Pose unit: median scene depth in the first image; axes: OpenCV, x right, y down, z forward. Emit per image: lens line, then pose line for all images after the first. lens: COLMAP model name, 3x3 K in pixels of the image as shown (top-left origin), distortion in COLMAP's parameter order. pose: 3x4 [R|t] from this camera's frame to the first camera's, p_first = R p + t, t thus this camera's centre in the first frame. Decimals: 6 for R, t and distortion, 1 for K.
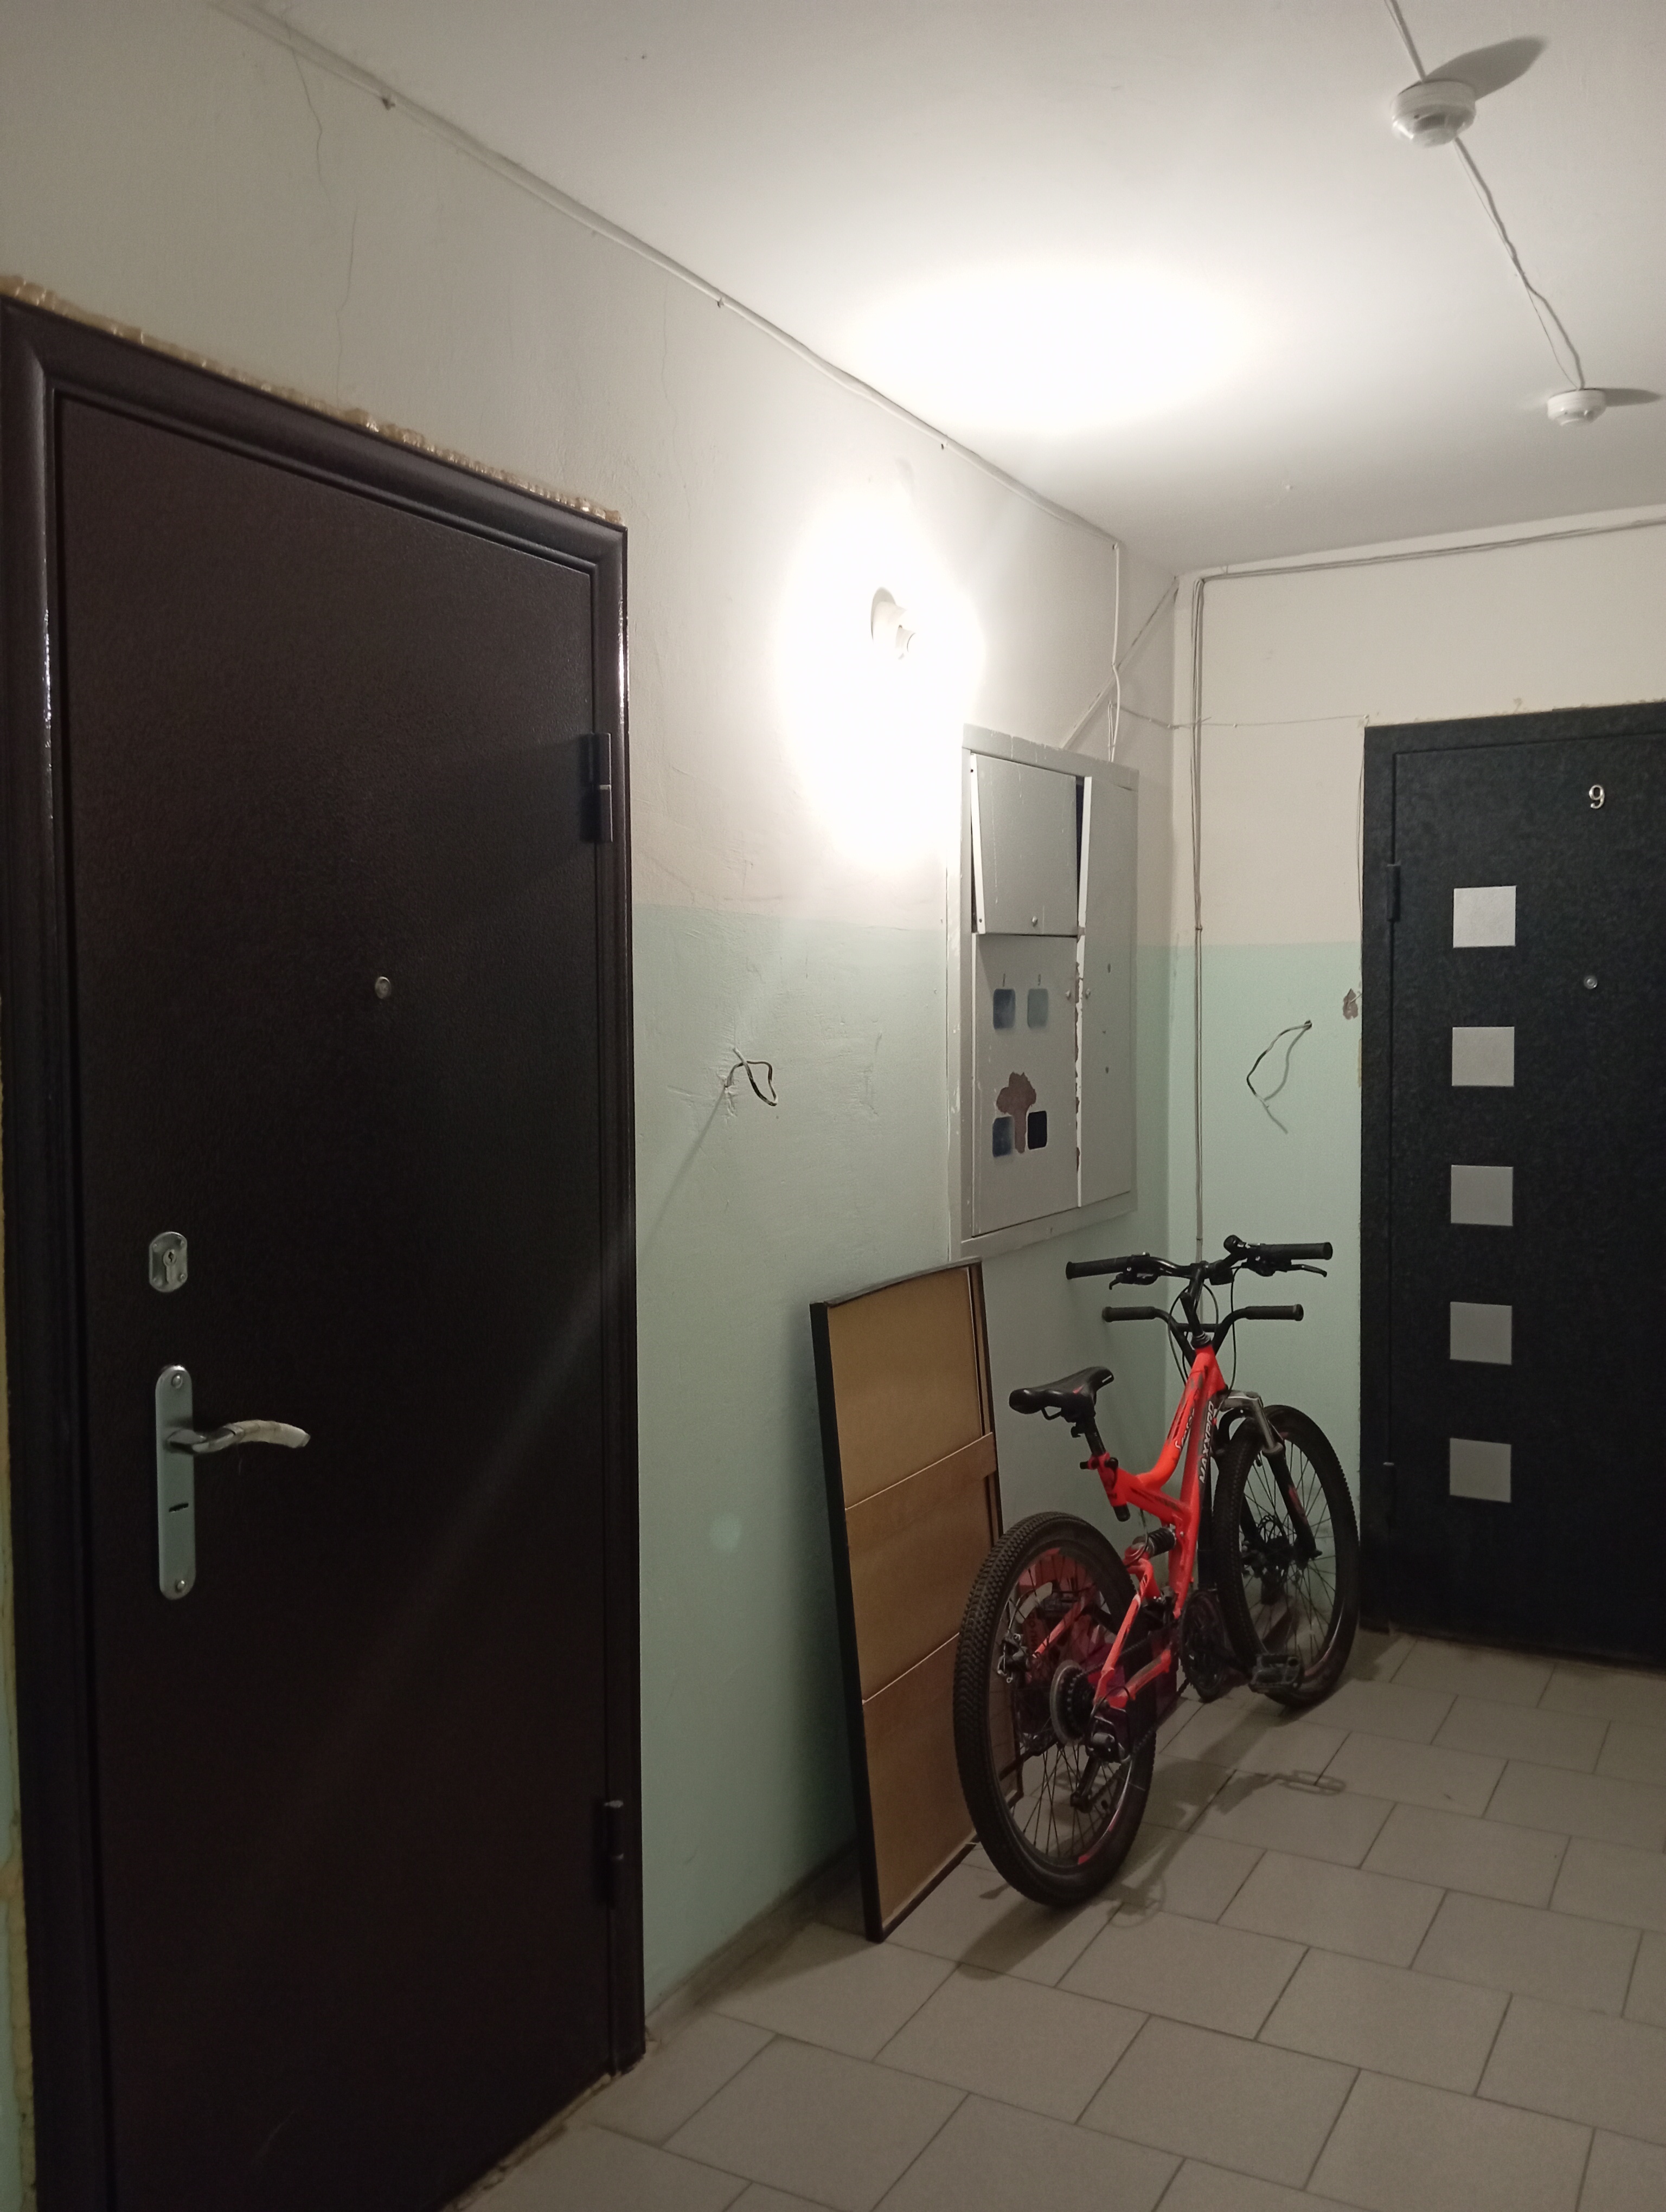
lens RADIAL K [[1804.6, 0, 826.8], [0, 1804.6, 1102.7], [0, 0, 1]] dist [0.068686, -0.138084]
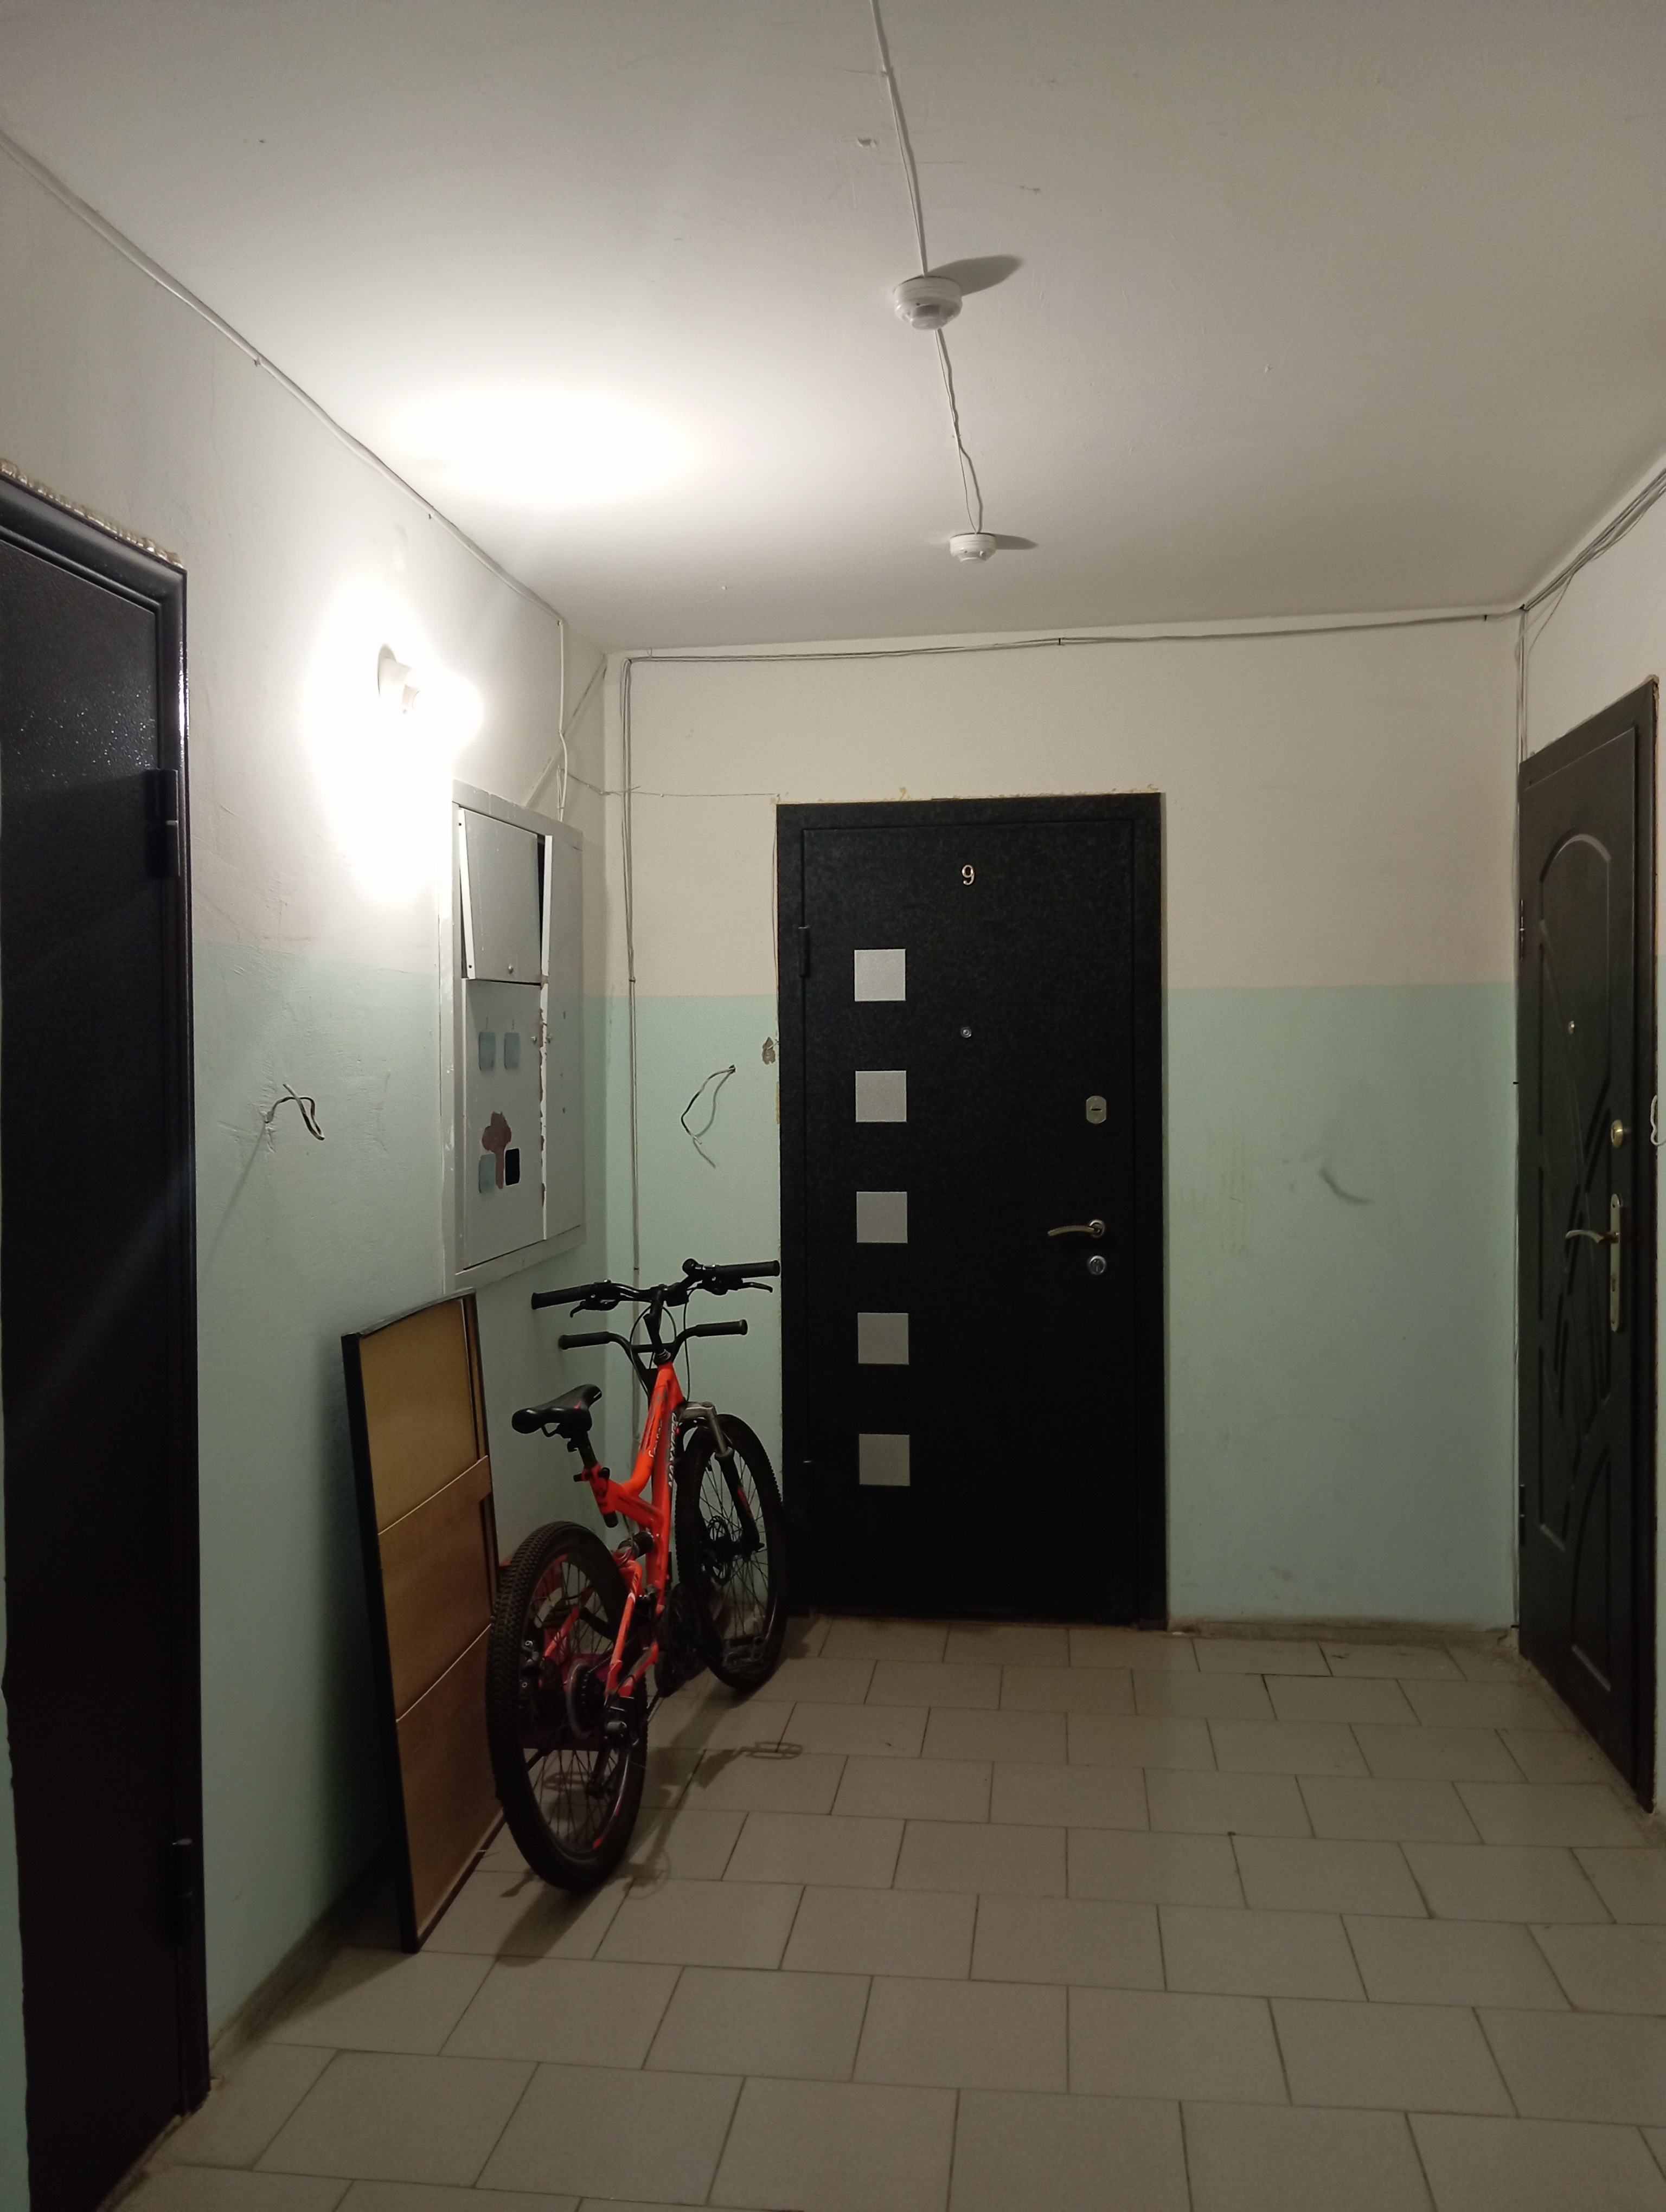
lens RADIAL K [[1804.6, 0, 820.7], [0, 1804.6, 1103.8], [0, 0, 1]] dist [0.068686, -0.138084]
pose [[0.927061, -0.007352, 0.374839, -0.122245], [0.019111, 0.999435, -0.027665, 0.012129], [-0.374424, 0.032810, 0.926677, -0.049382]]
